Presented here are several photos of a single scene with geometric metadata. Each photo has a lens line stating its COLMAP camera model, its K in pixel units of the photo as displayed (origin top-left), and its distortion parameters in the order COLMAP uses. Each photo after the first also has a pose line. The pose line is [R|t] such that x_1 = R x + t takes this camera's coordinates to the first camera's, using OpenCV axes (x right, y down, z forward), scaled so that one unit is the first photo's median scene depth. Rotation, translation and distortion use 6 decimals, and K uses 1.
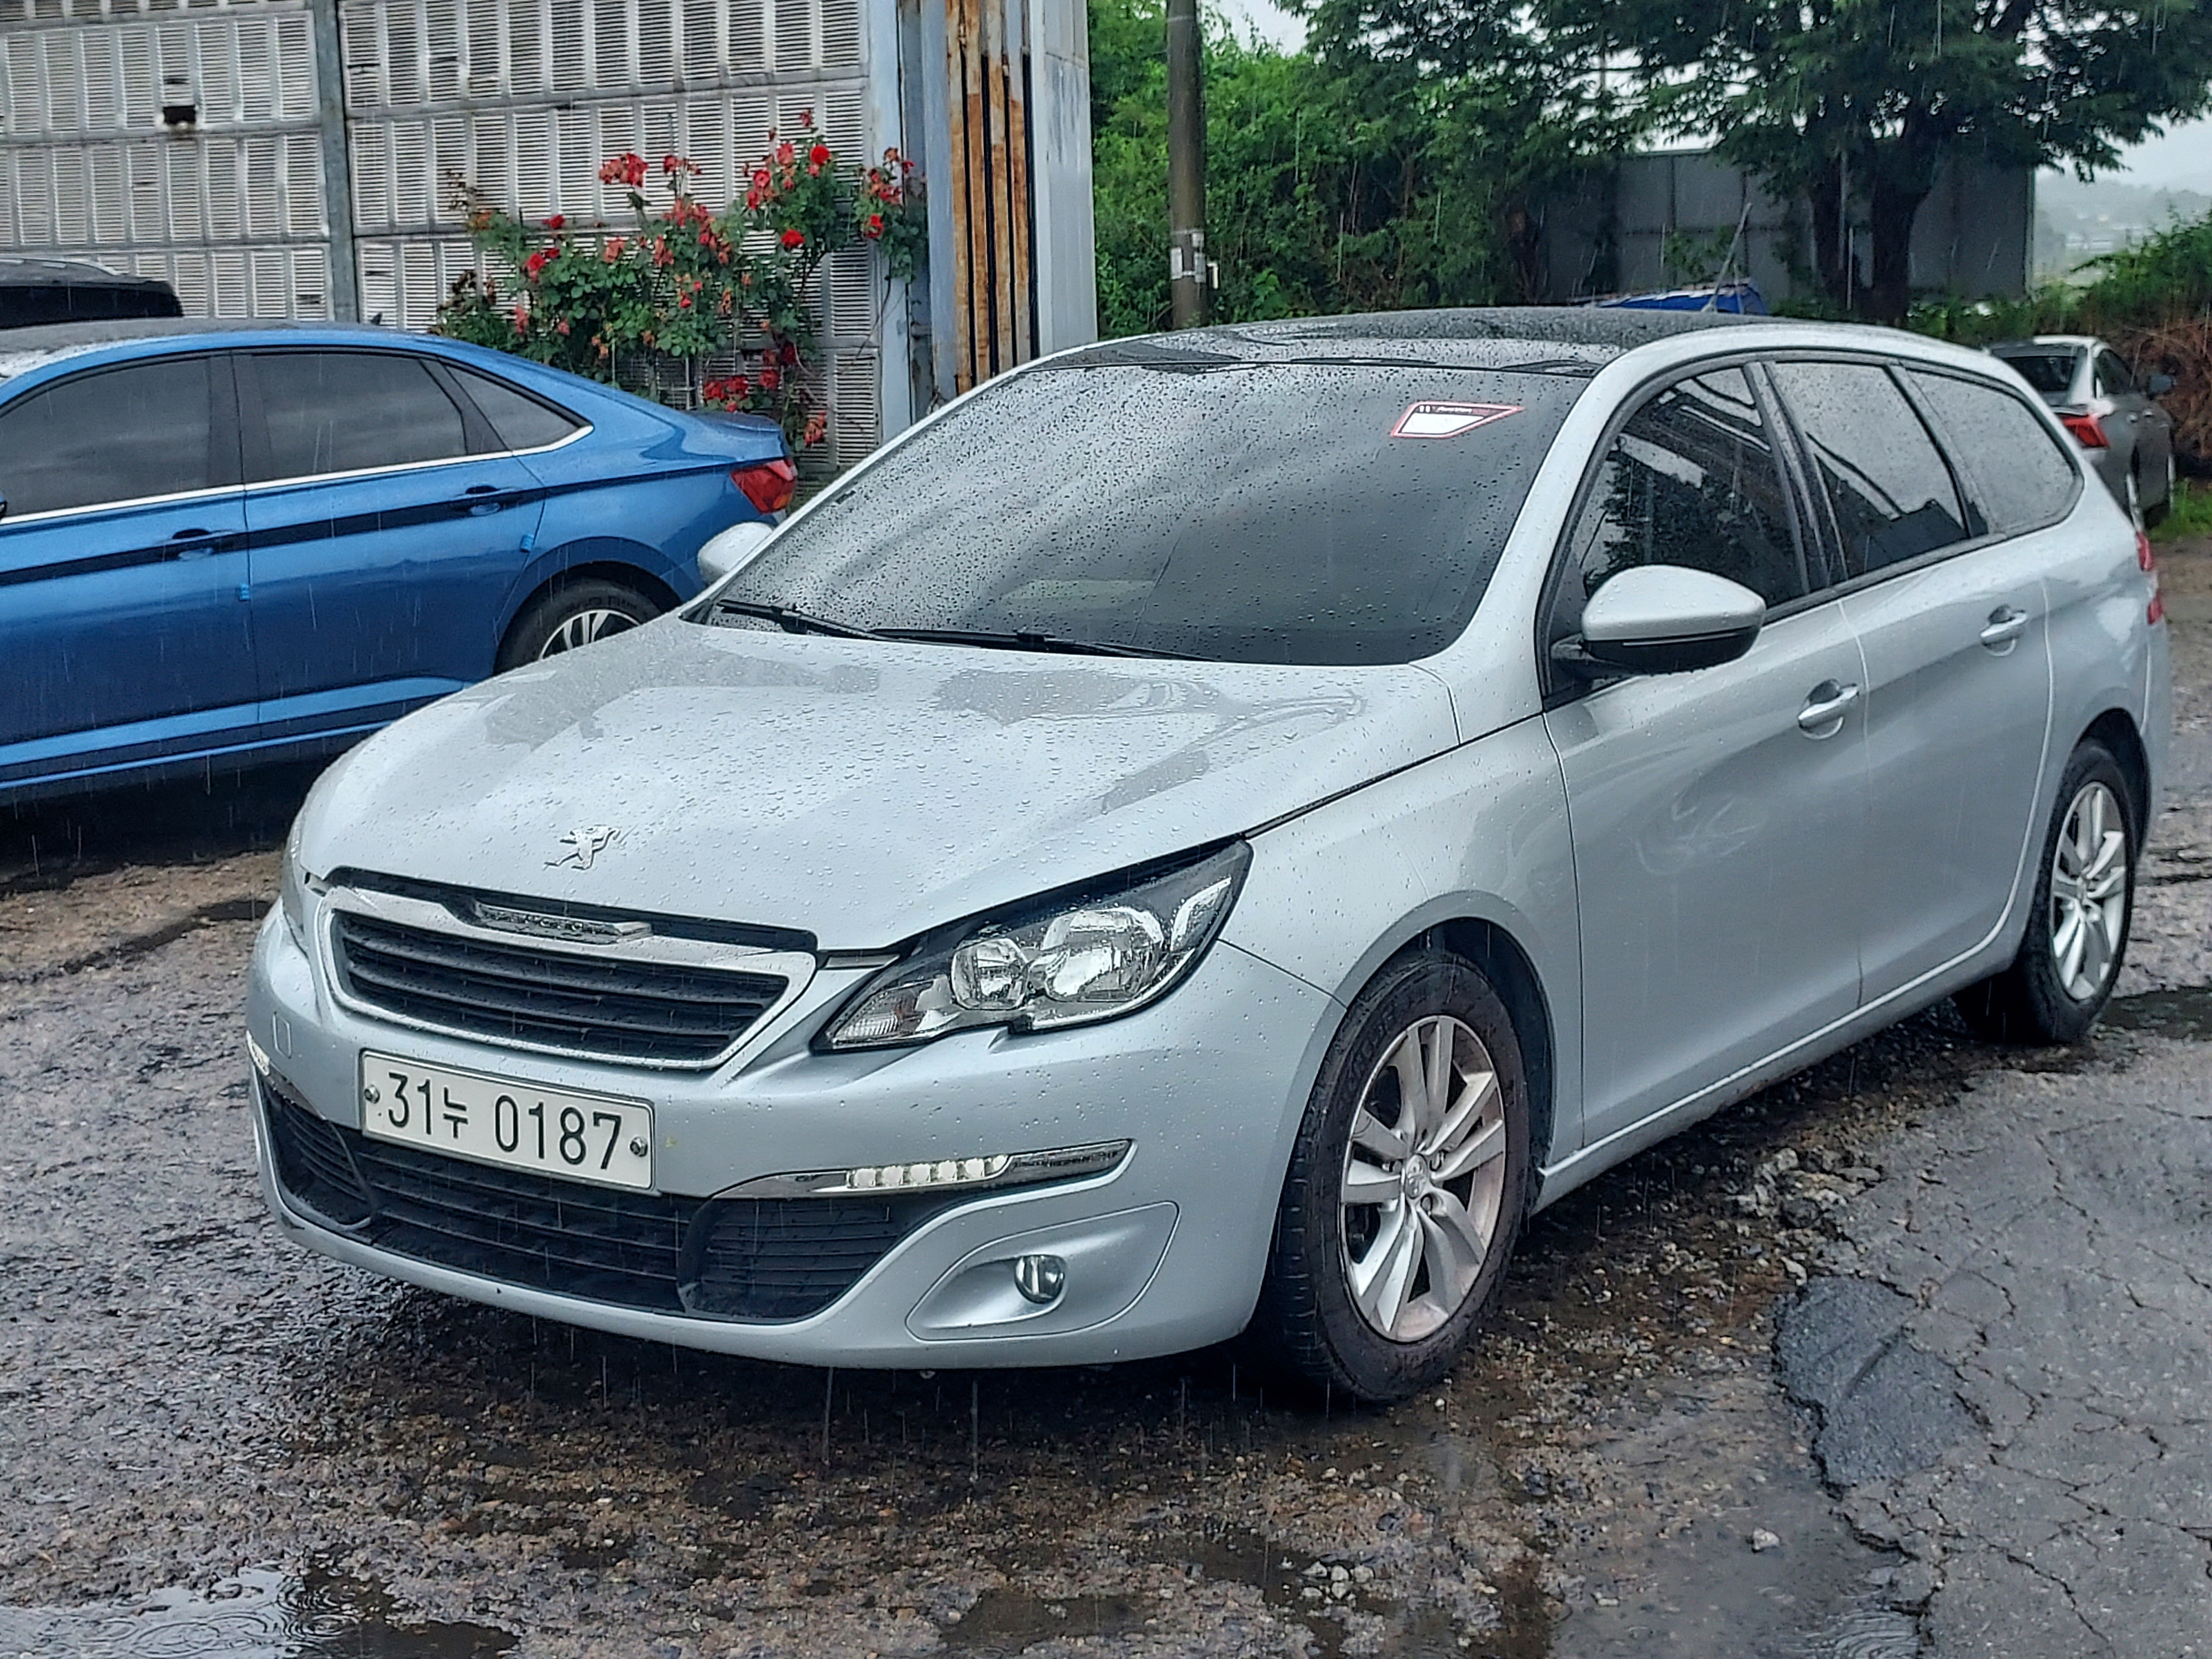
lens RADIAL K [[3133.6, 0, 1106.0], [0, 3133.6, 829.5], [0, 0, 1]] dist [0.071156, -0.044720]
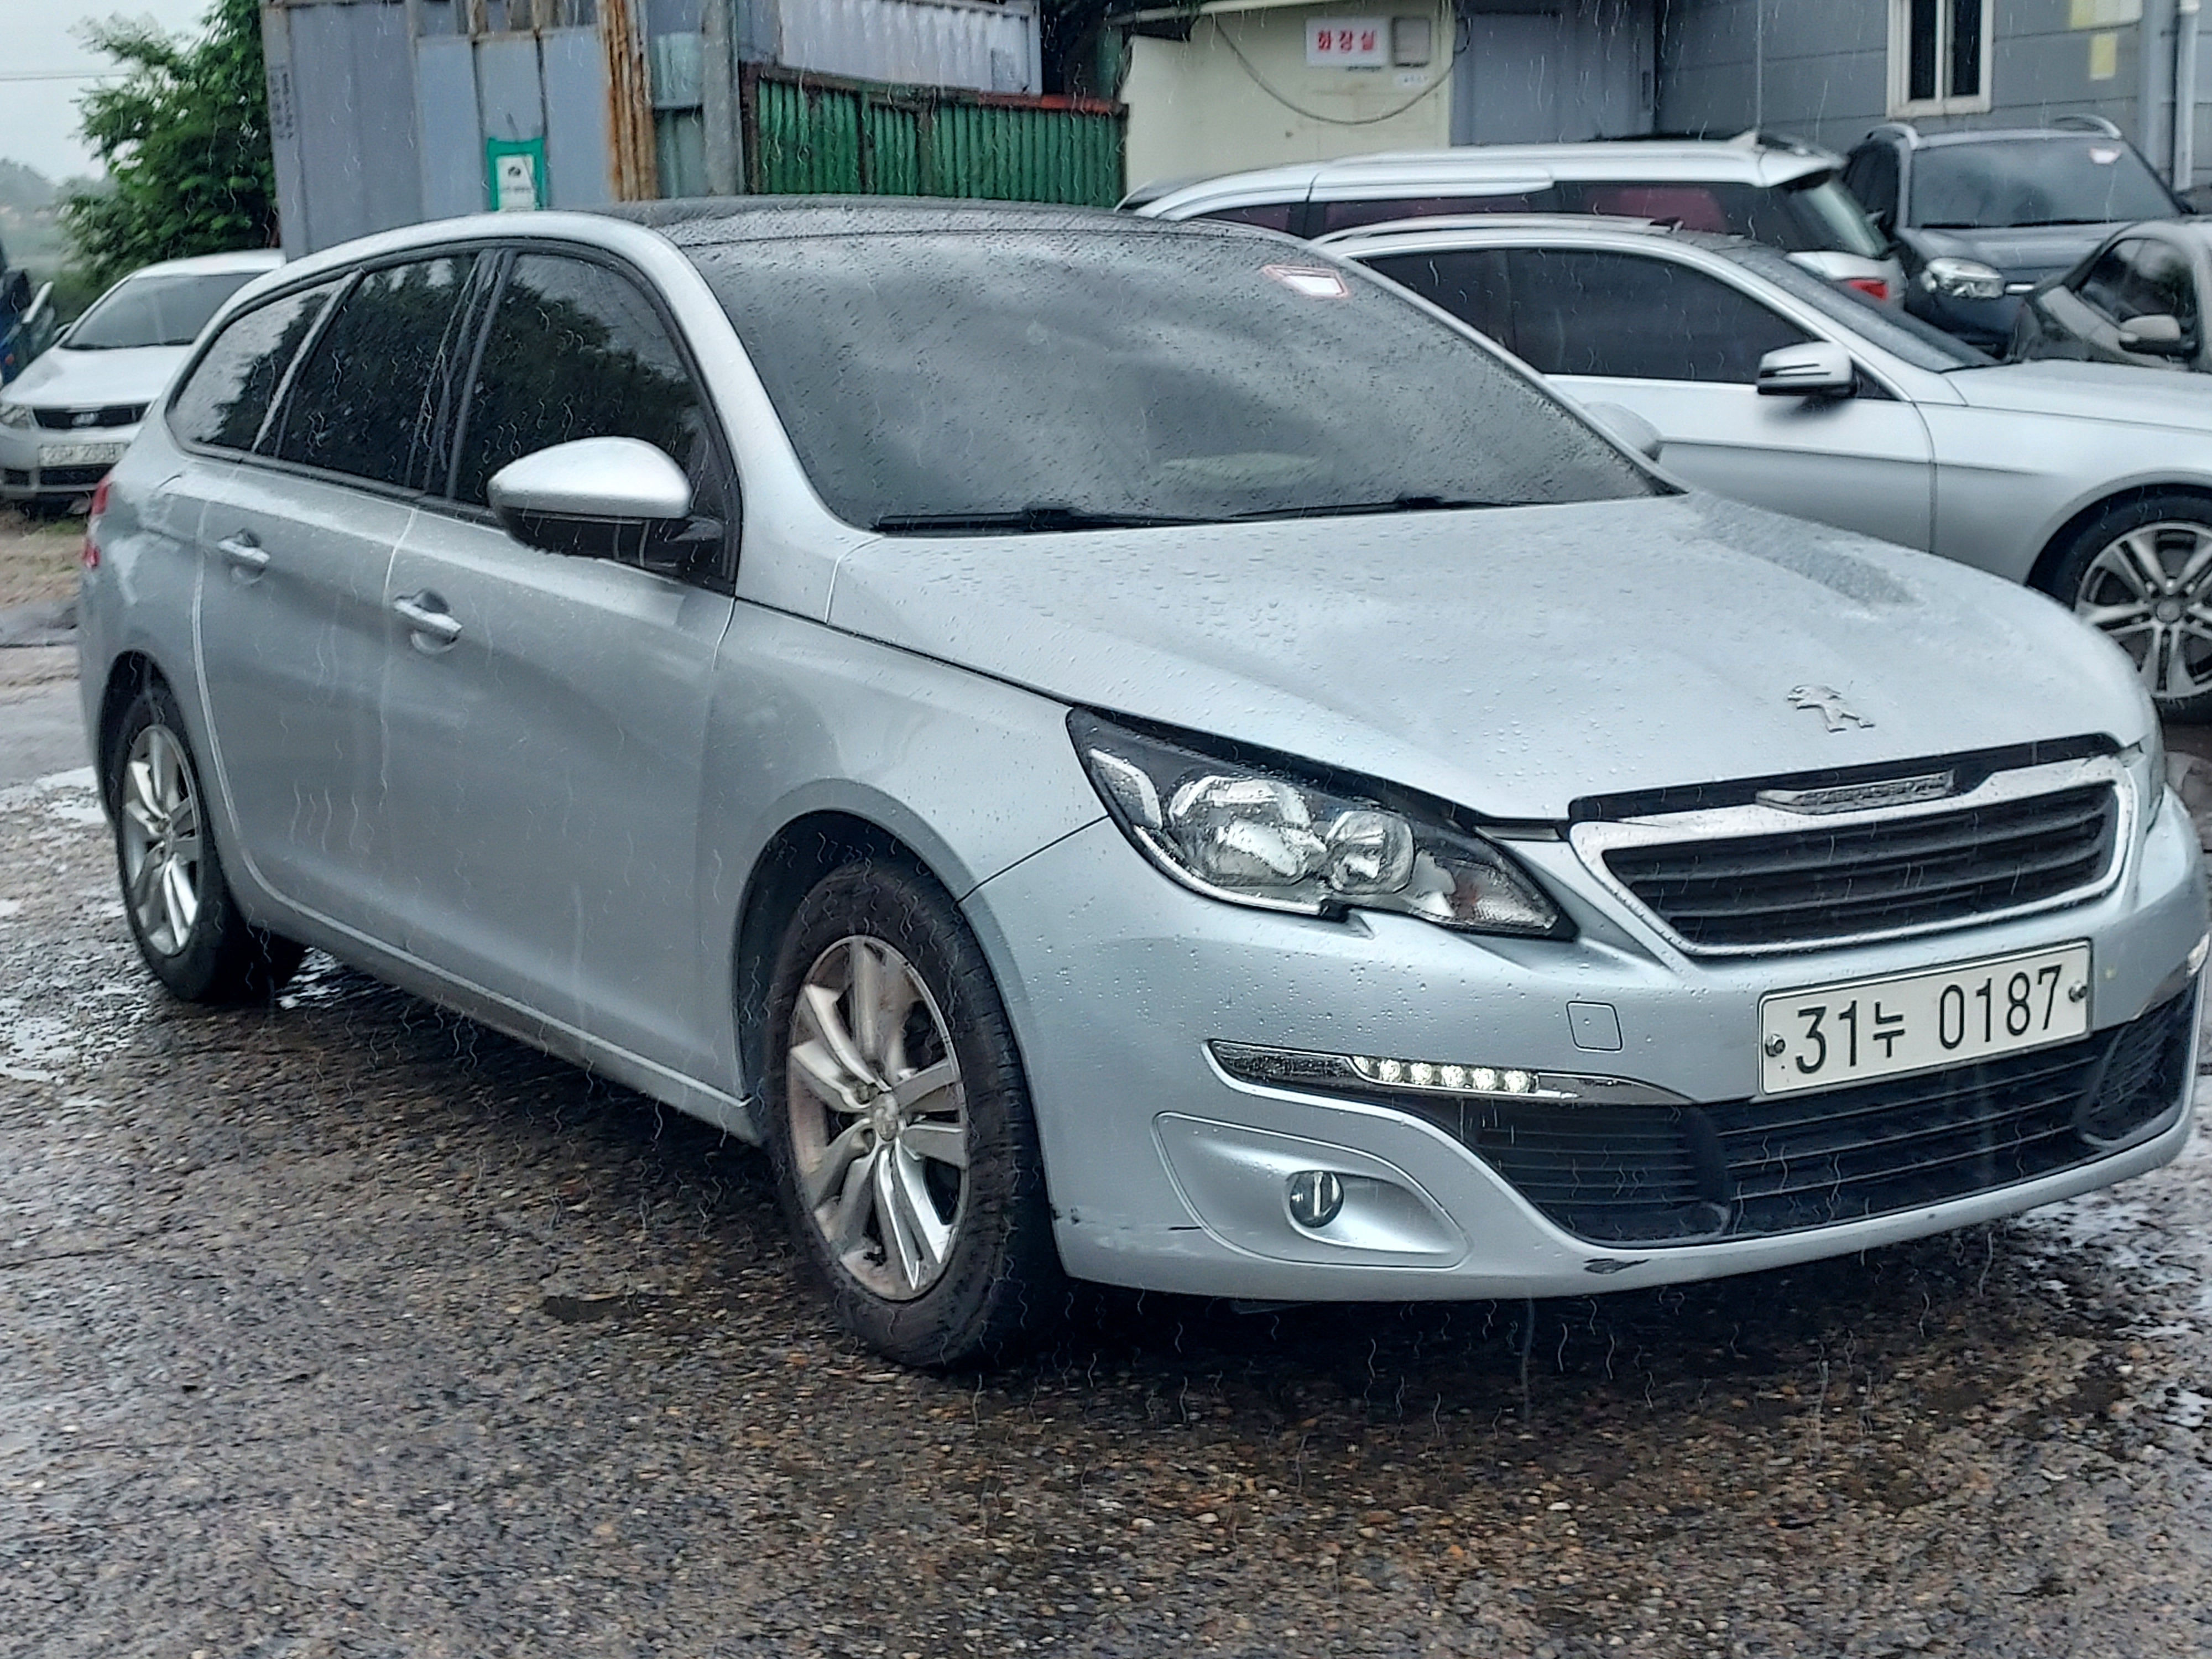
lens RADIAL K [[3133.6, 0, 1106.0], [0, 3133.6, 829.5], [0, 0, 1]] dist [0.071156, -0.044720]
pose [[0.394530, -0.165603, 0.903837, -1.069402], [0.153682, 0.981663, 0.112780, -0.092773], [-0.905940, 0.094408, 0.412746, 0.848648]]
